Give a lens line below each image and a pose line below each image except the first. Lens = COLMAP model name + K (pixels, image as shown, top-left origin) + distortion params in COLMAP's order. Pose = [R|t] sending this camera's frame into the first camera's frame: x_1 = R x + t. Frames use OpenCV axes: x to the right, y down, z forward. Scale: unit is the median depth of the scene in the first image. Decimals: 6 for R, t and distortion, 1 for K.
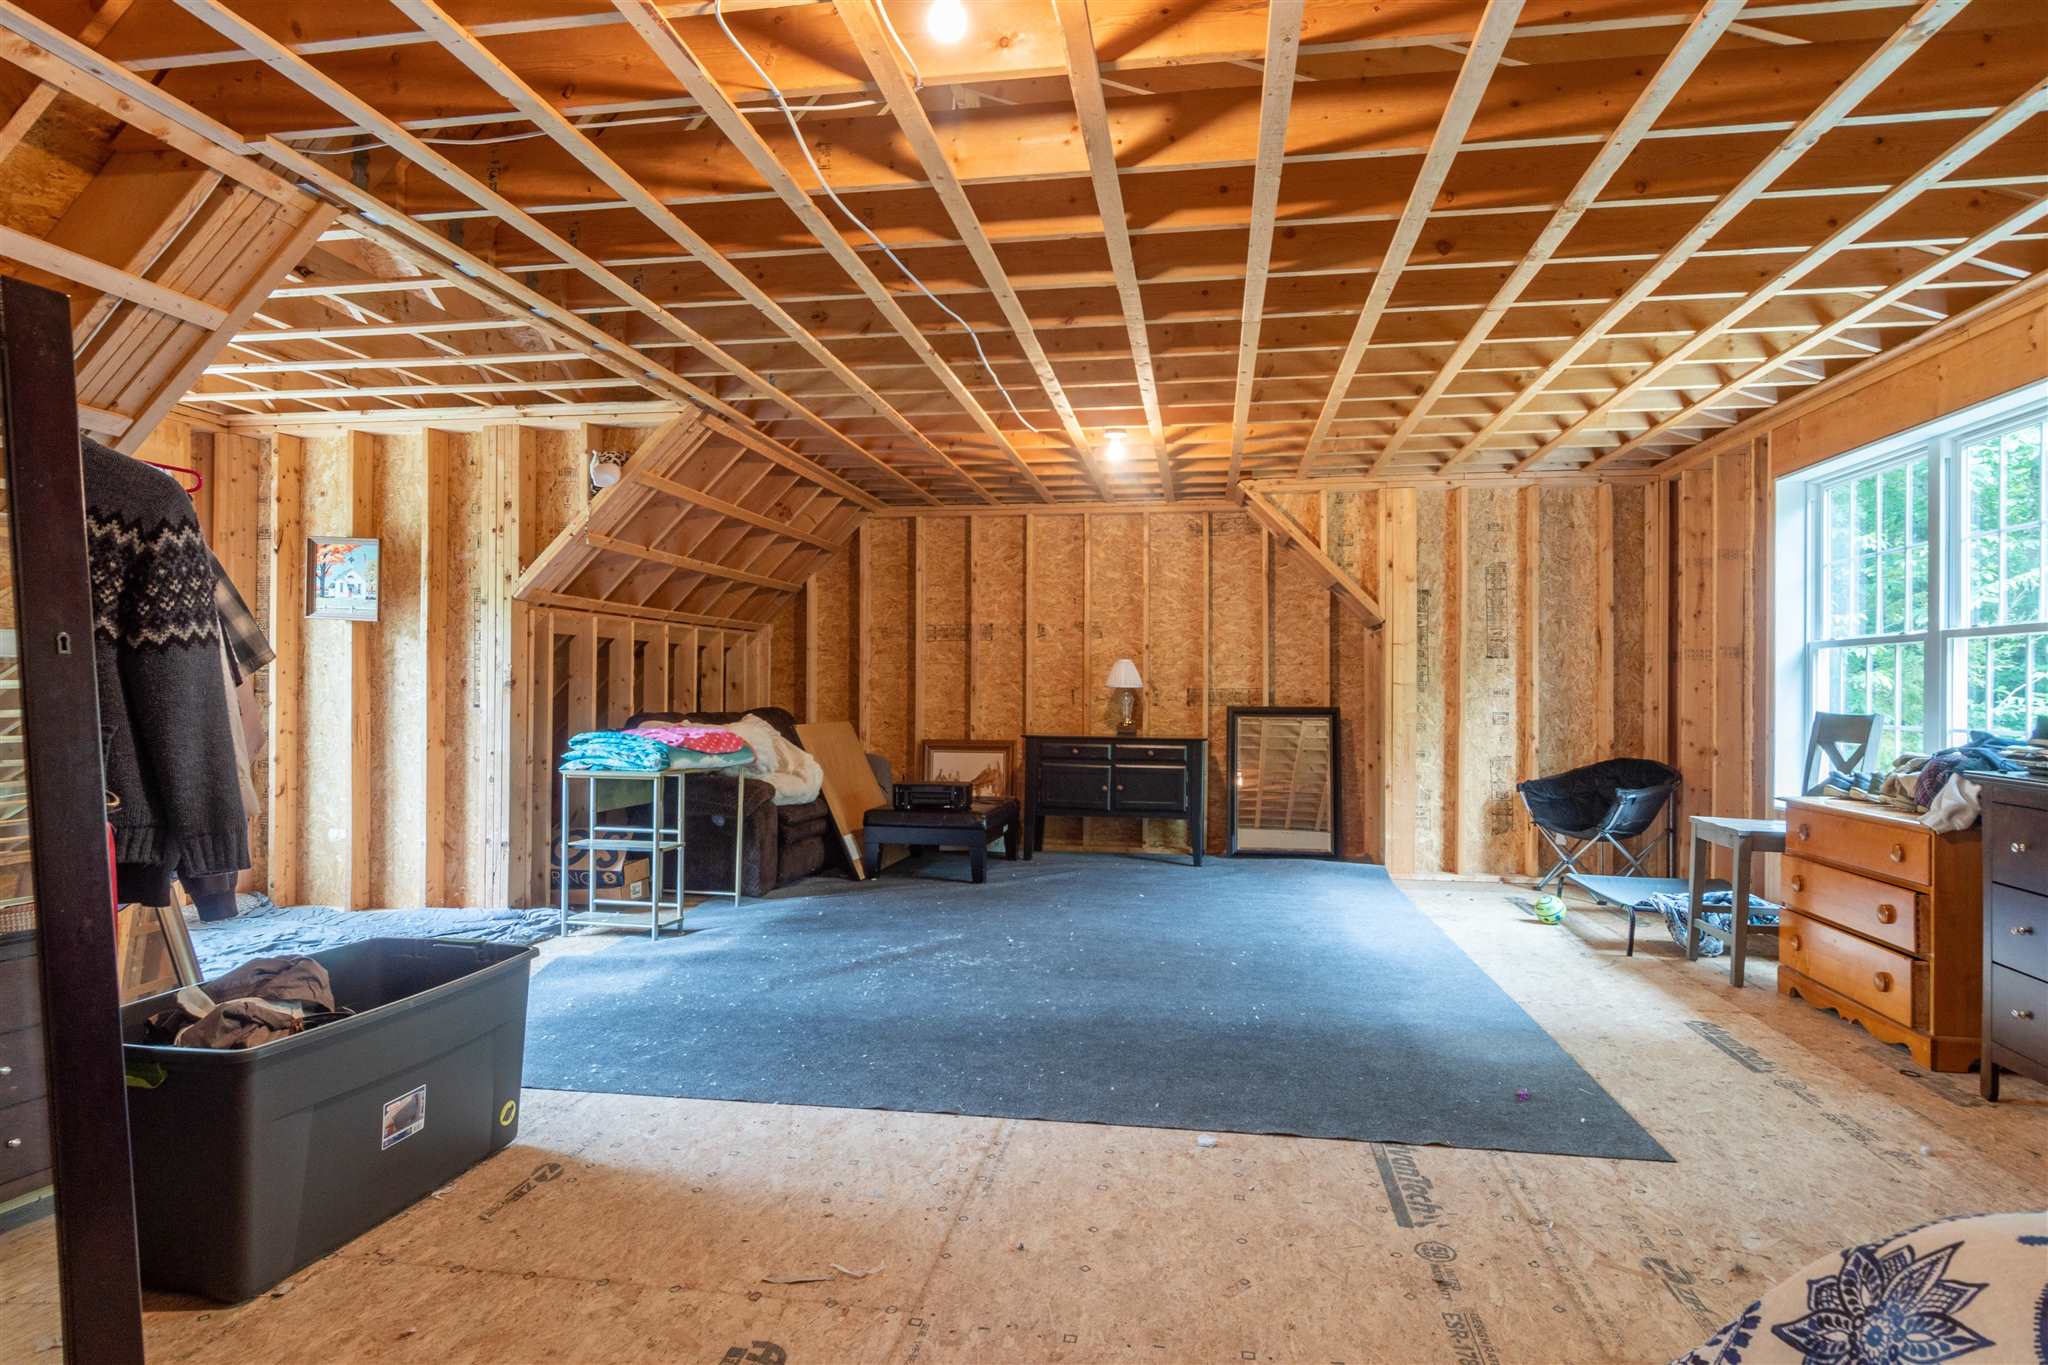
lens RADIAL K [[1116.9, 0, 1027.4], [0, 1116.9, 691.5], [0, 0, 1]] dist [0.000023, -0.002063]
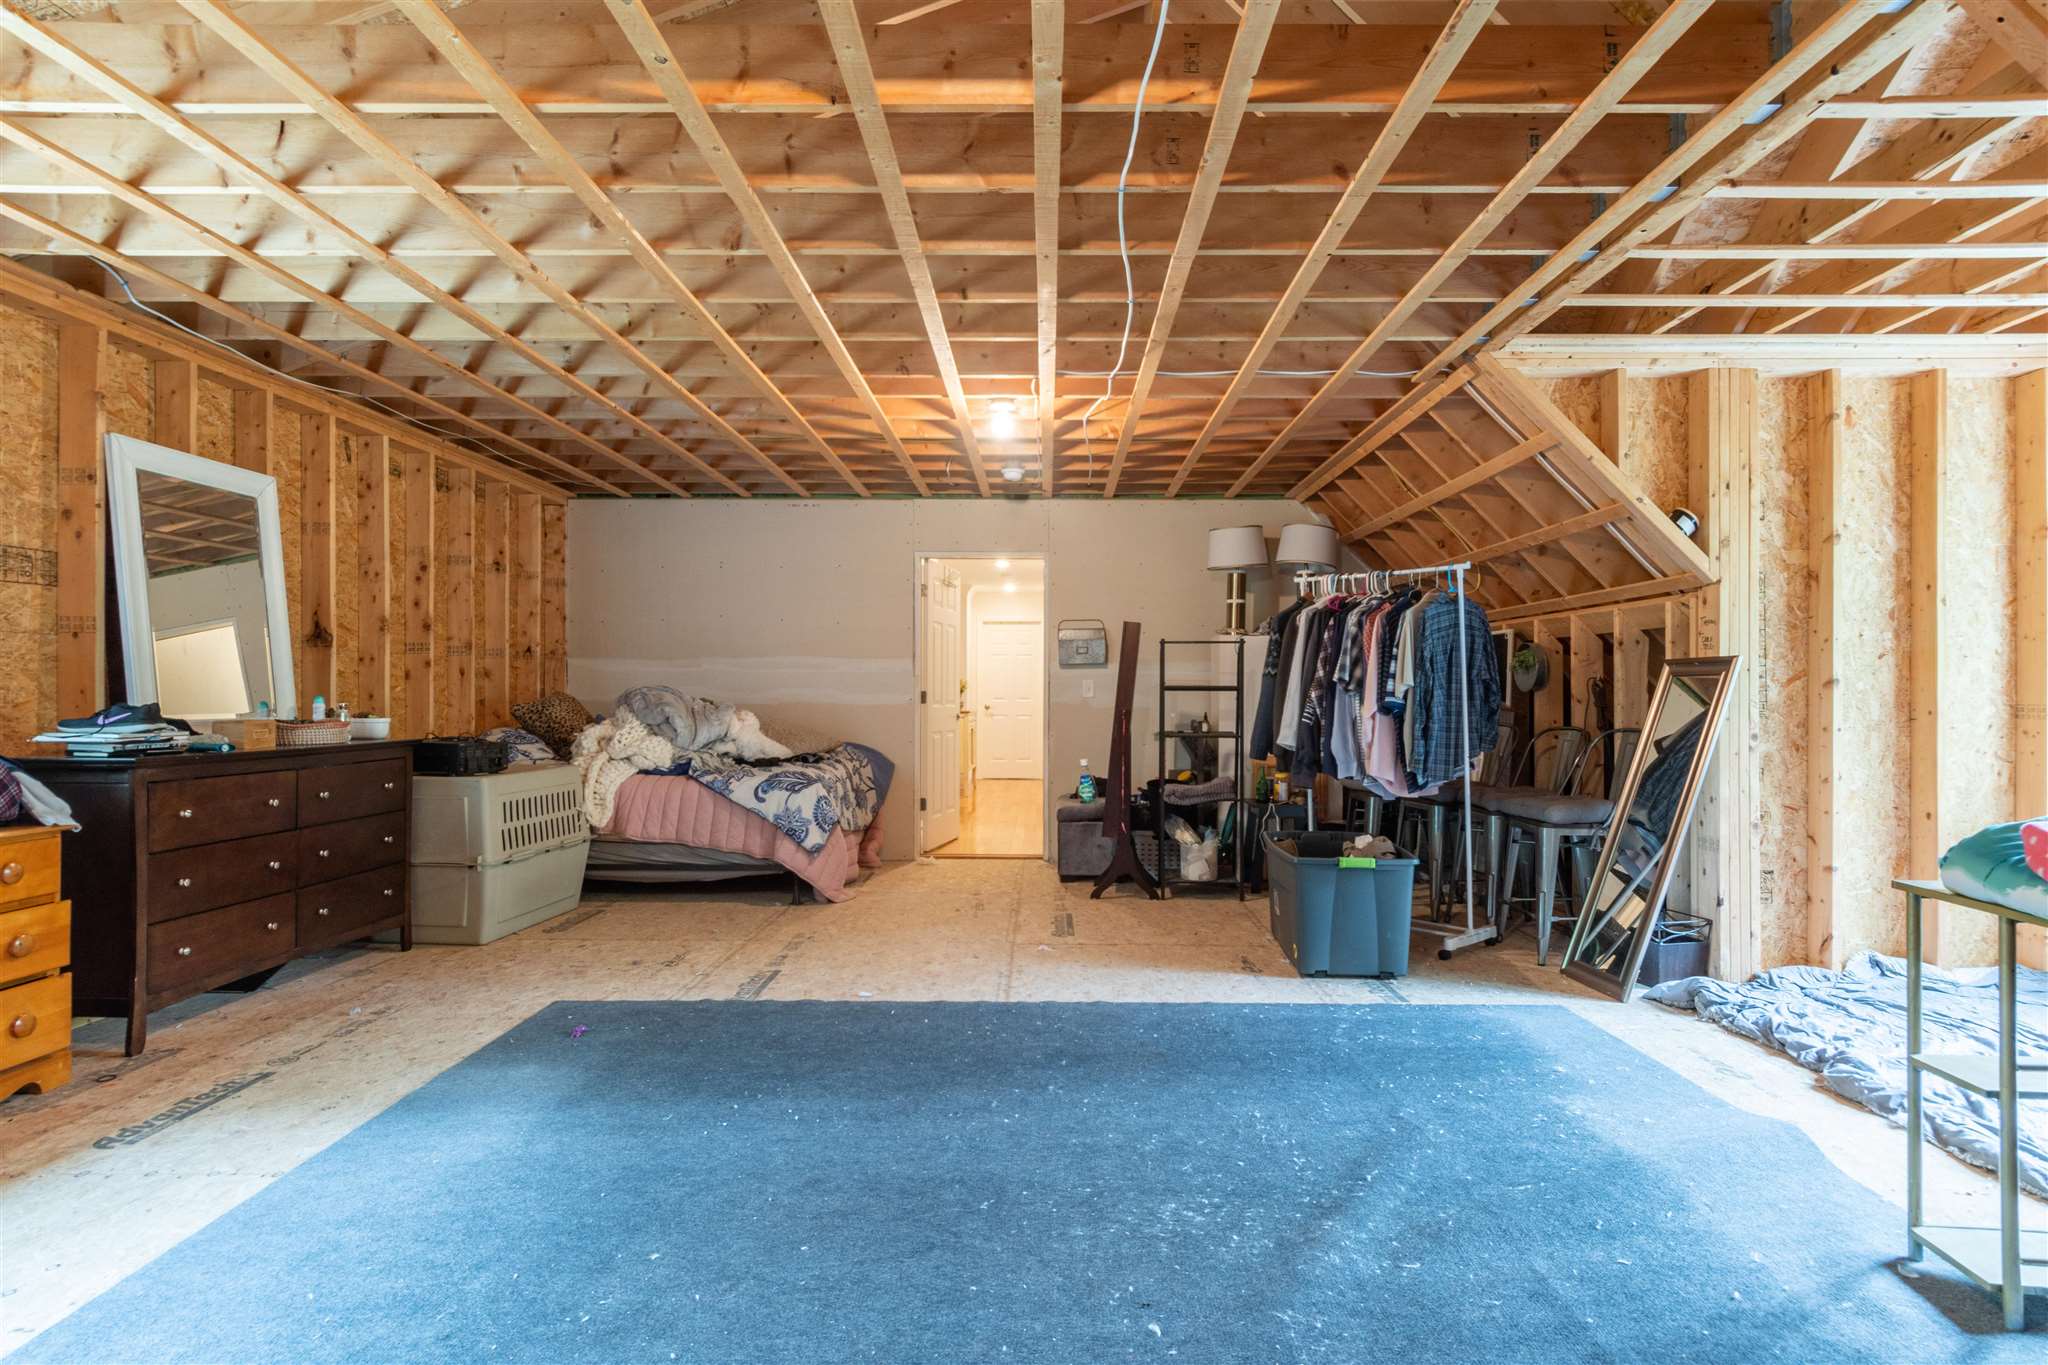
lens RADIAL K [[1116.9, 0, 1027.4], [0, 1116.9, 691.5], [0, 0, 1]] dist [0.000023, -0.002063]
pose [[-0.990291, -0.008344, -0.138757, 0.139131], [-0.008894, 0.999955, 0.003344, -0.007695], [0.138723, 0.004546, -0.990321, 2.222755]]
